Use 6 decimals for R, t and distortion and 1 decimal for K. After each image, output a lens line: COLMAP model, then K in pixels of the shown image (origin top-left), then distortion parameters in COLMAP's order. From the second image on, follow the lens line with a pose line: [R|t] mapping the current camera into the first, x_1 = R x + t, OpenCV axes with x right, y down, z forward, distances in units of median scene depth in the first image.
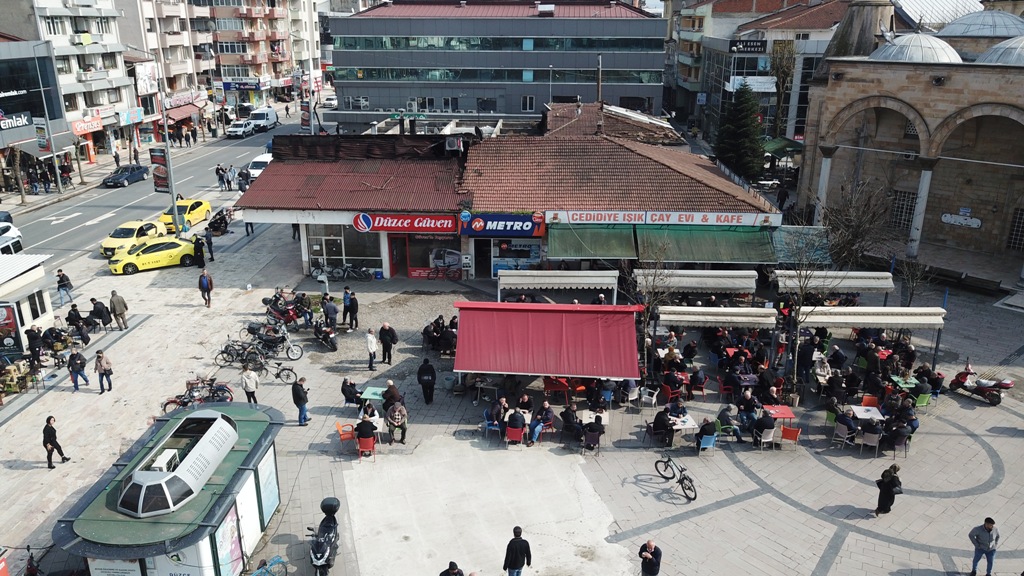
lens RADIAL K [[793.7, 0, 512.0], [0, 793.7, 288.0], [0, 0, 1]] dist [0.013845, -0.001624]
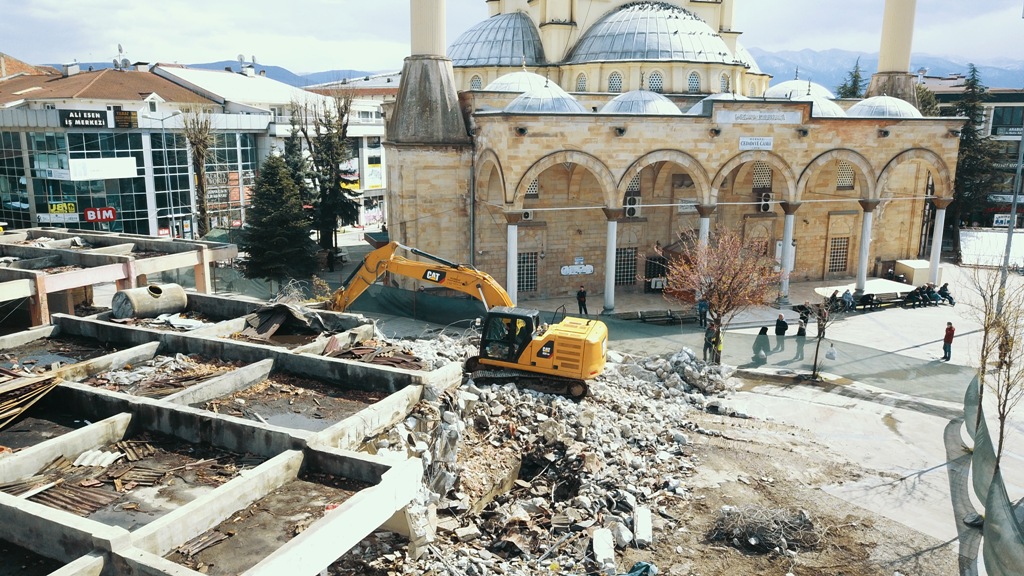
lens RADIAL K [[782.3, 0, 509.4], [0, 782.3, 303.8], [0, 0, 1]] dist [0.076114, -0.121467]
pose [[0.386625, -0.197610, 0.900817, -0.413312], [0.287965, 0.953804, 0.085641, -0.162215], [-0.876127, 0.226293, 0.425669, 0.685063]]
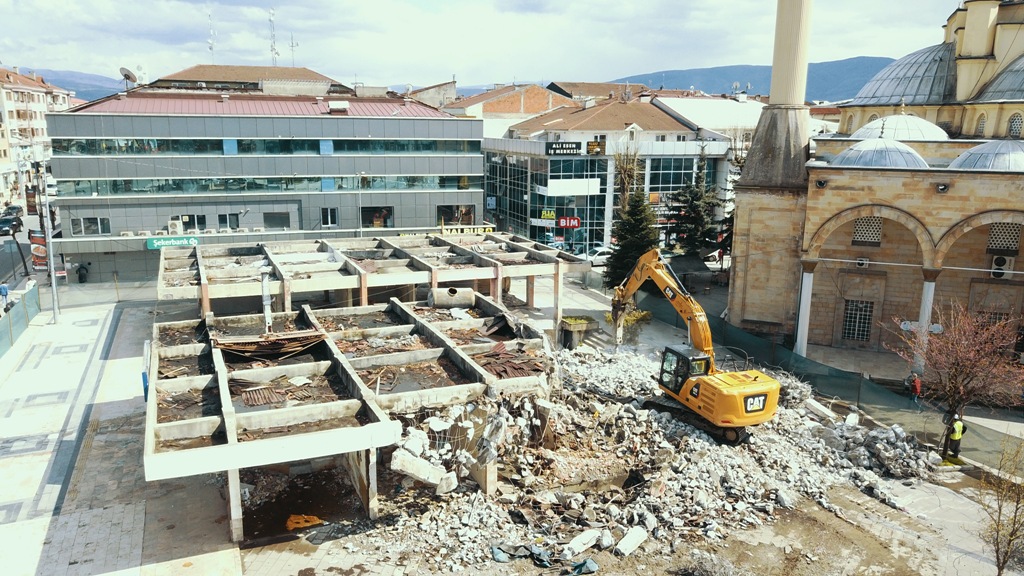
lens RADIAL K [[793.7, 0, 512.0], [0, 793.7, 288.0], [0, 0, 1]] dist [0.013845, -0.001624]
pose [[0.902751, -0.080289, 0.422604, -0.296453], [0.128359, 0.987948, -0.086501, -0.116732], [-0.410565, 0.132334, 0.902177, 0.346761]]
